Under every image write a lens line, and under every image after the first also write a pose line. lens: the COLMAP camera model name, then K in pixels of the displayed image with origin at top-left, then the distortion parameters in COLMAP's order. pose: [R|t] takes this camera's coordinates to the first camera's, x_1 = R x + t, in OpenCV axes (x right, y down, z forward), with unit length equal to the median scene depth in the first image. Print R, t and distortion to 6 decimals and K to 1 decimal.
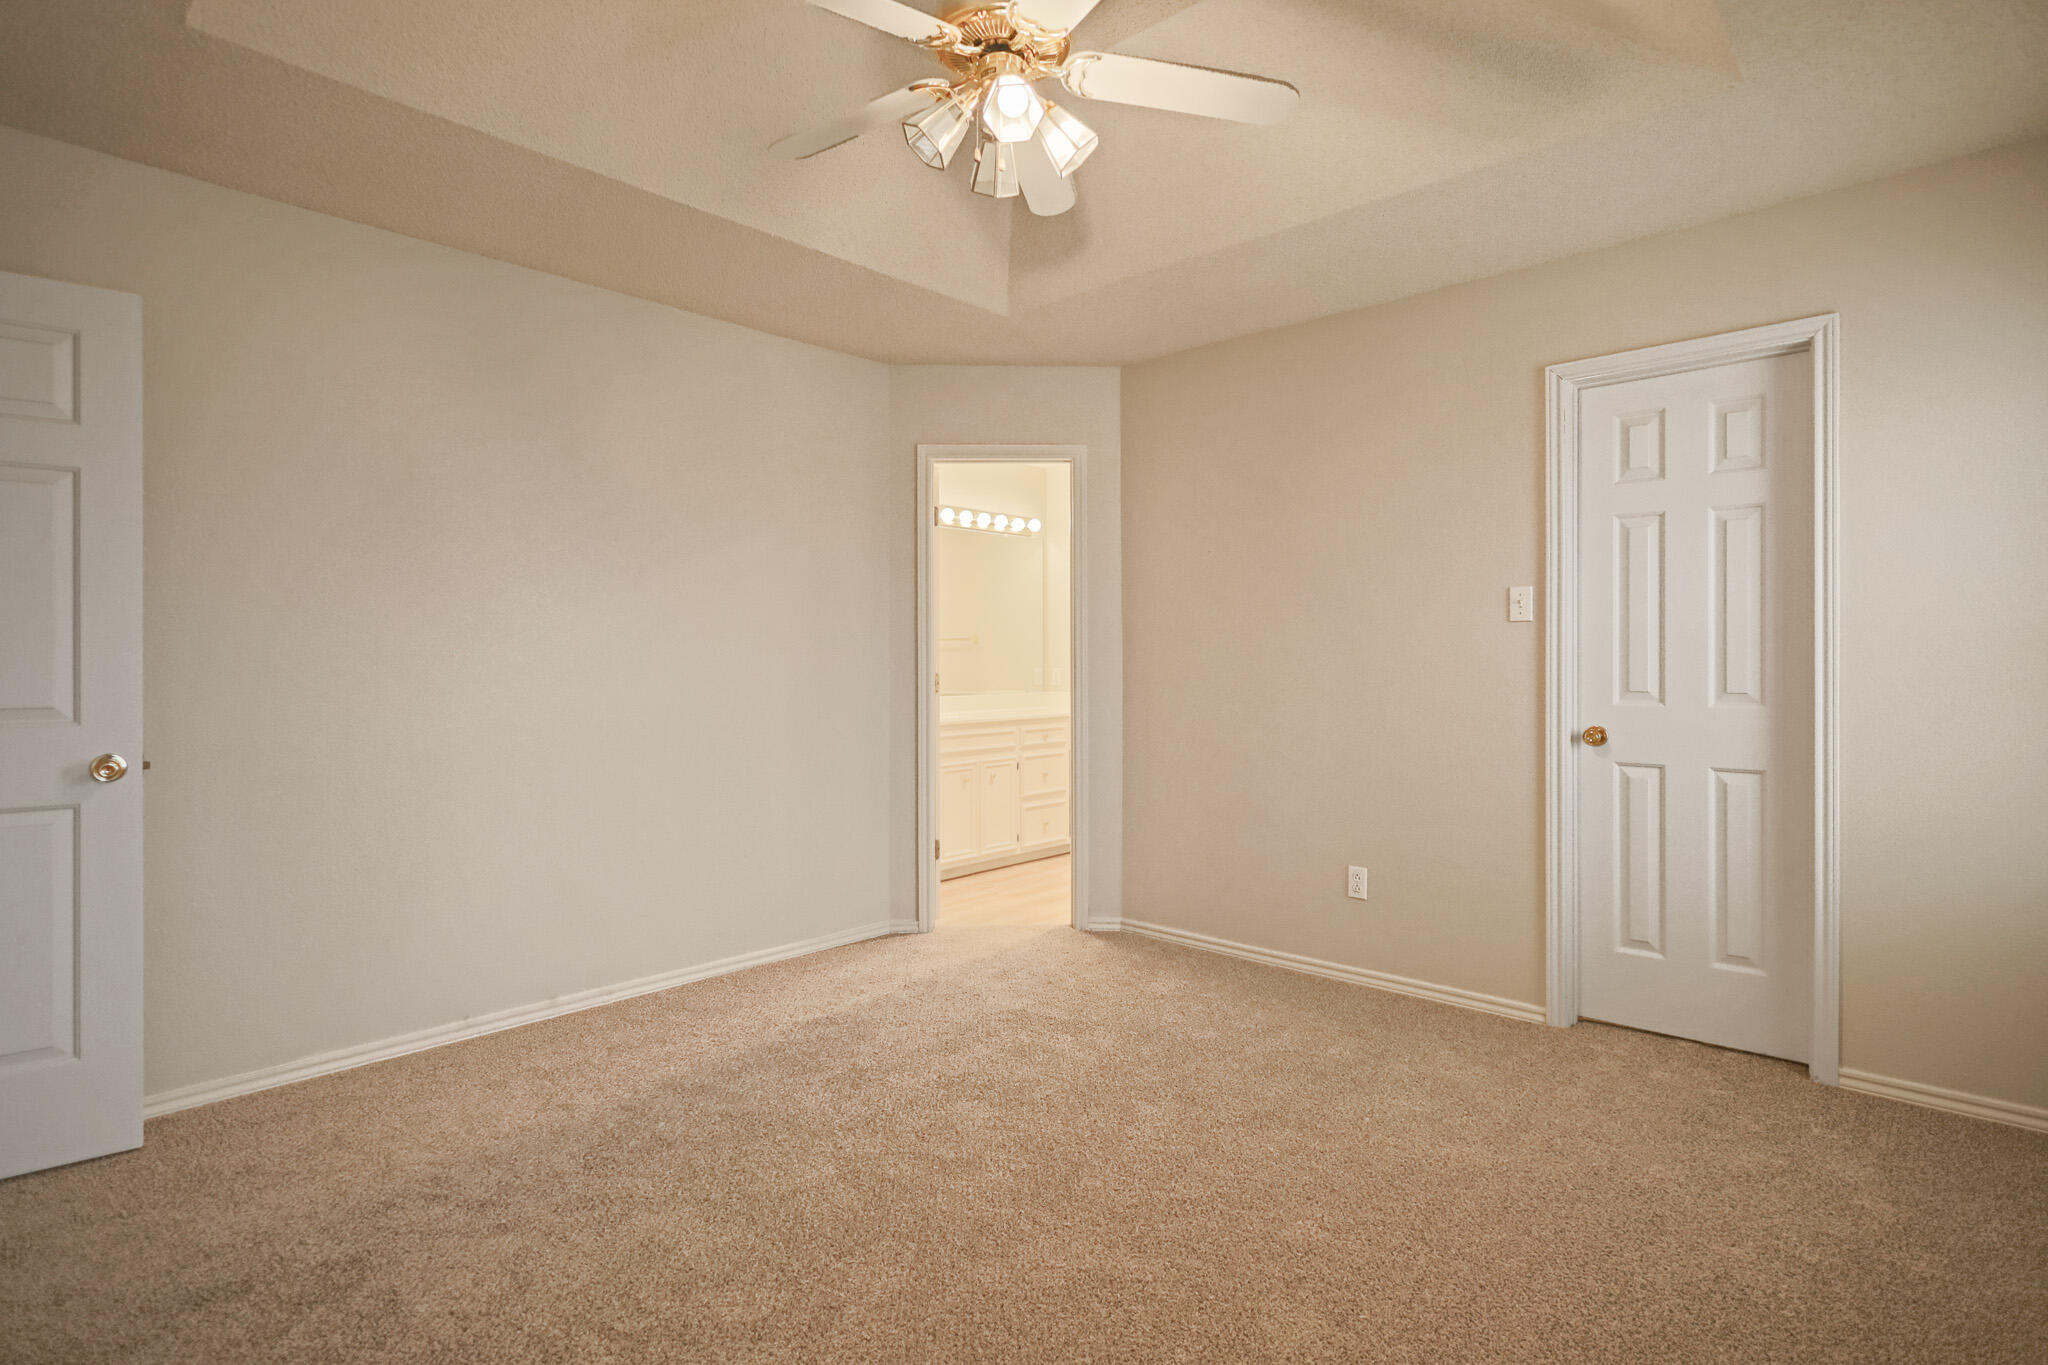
lens RADIAL K [[1016.8, 0, 1016.1], [0, 1016.8, 665.8], [0, 0, 1]] dist [0.001525, 0.000734]
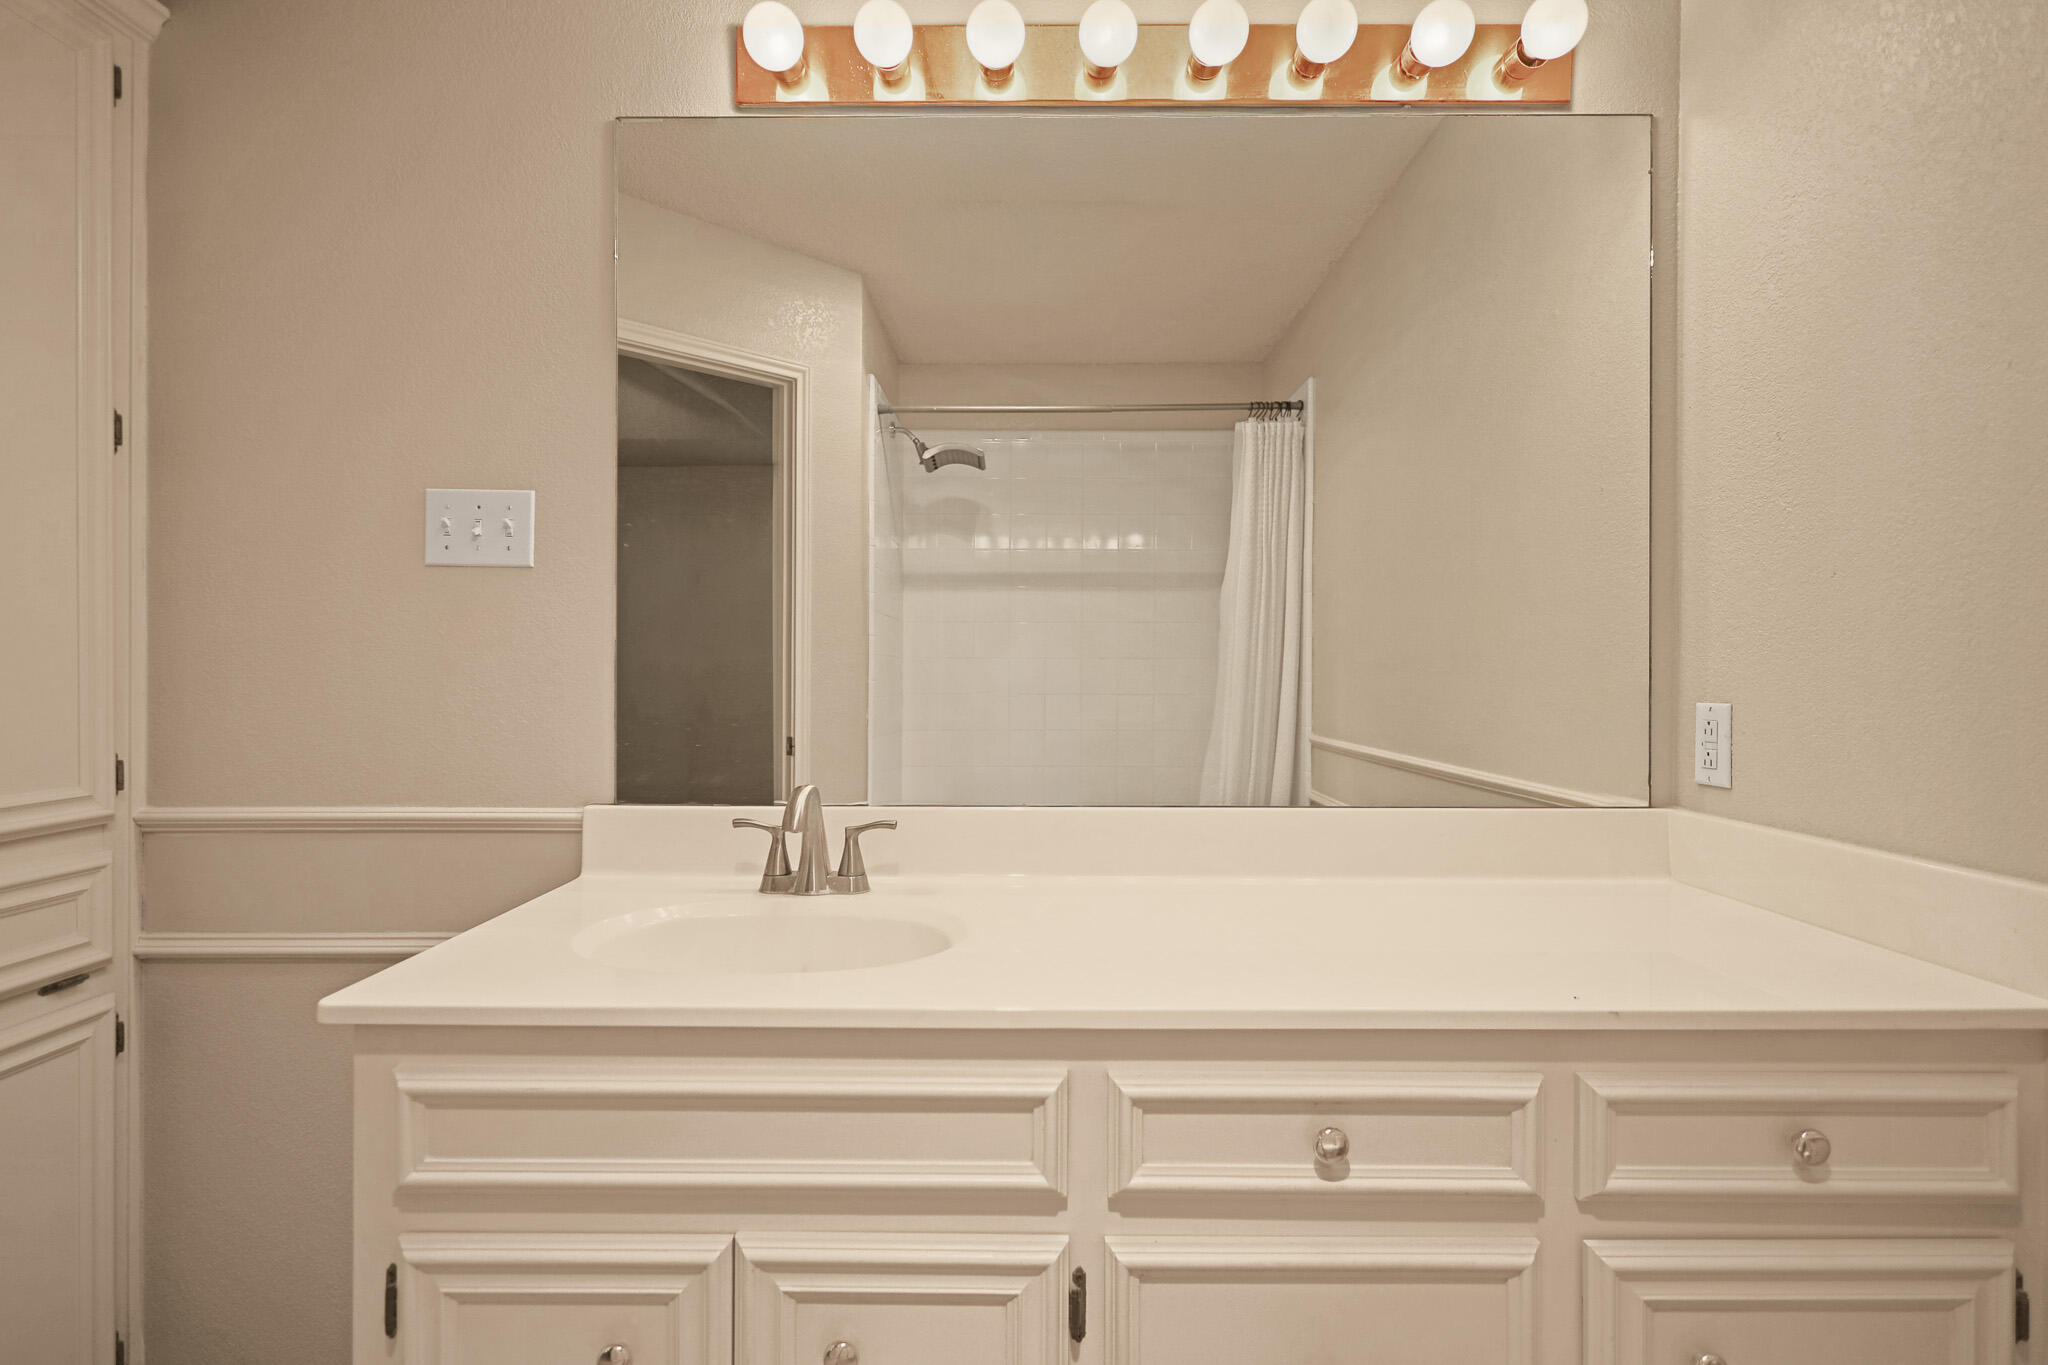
lens RADIAL K [[1016.8, 0, 1016.1], [0, 1016.8, 665.8], [0, 0, 1]] dist [0.001525, 0.000734]
pose [[0.672019, 0.002117, -0.740531, 0.135282], [-0.004164, 0.999991, -0.000921, -0.004349], [0.740523, 0.003702, 0.672021, 1.049886]]
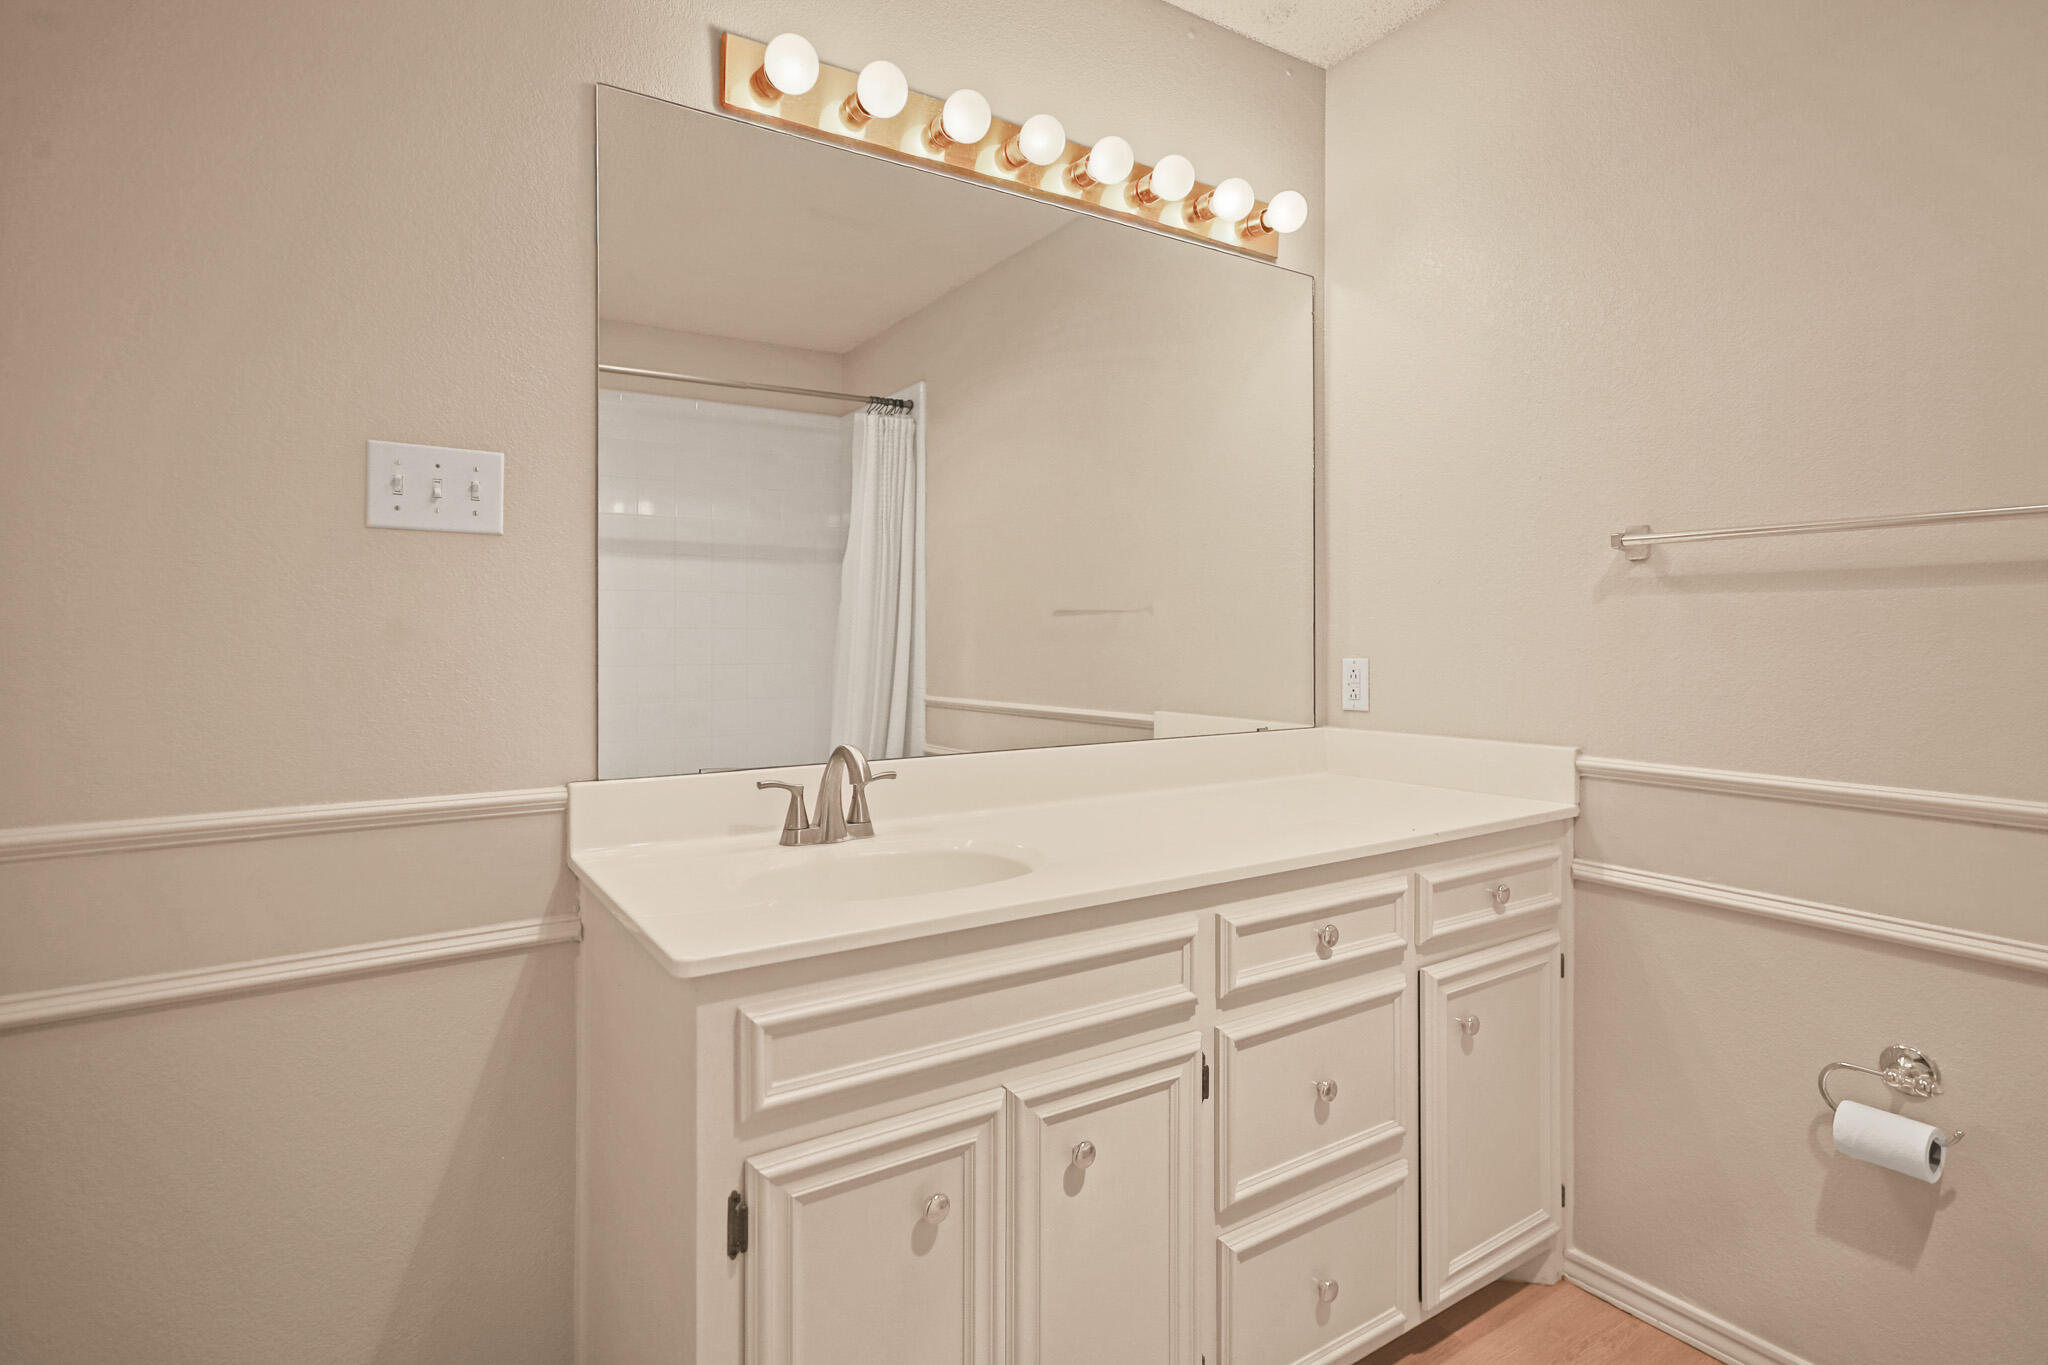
lens RADIAL K [[1034.8, 0, 1011.4], [0, 1034.8, 634.3], [0, 0, 1]] dist [0.001428, 0.000481]
pose [[0.968047, -0.000473, -0.250767, 0.021628], [0.000127, 0.999999, -0.001397, -0.005185], [0.250768, 0.001320, 0.968046, 0.899329]]
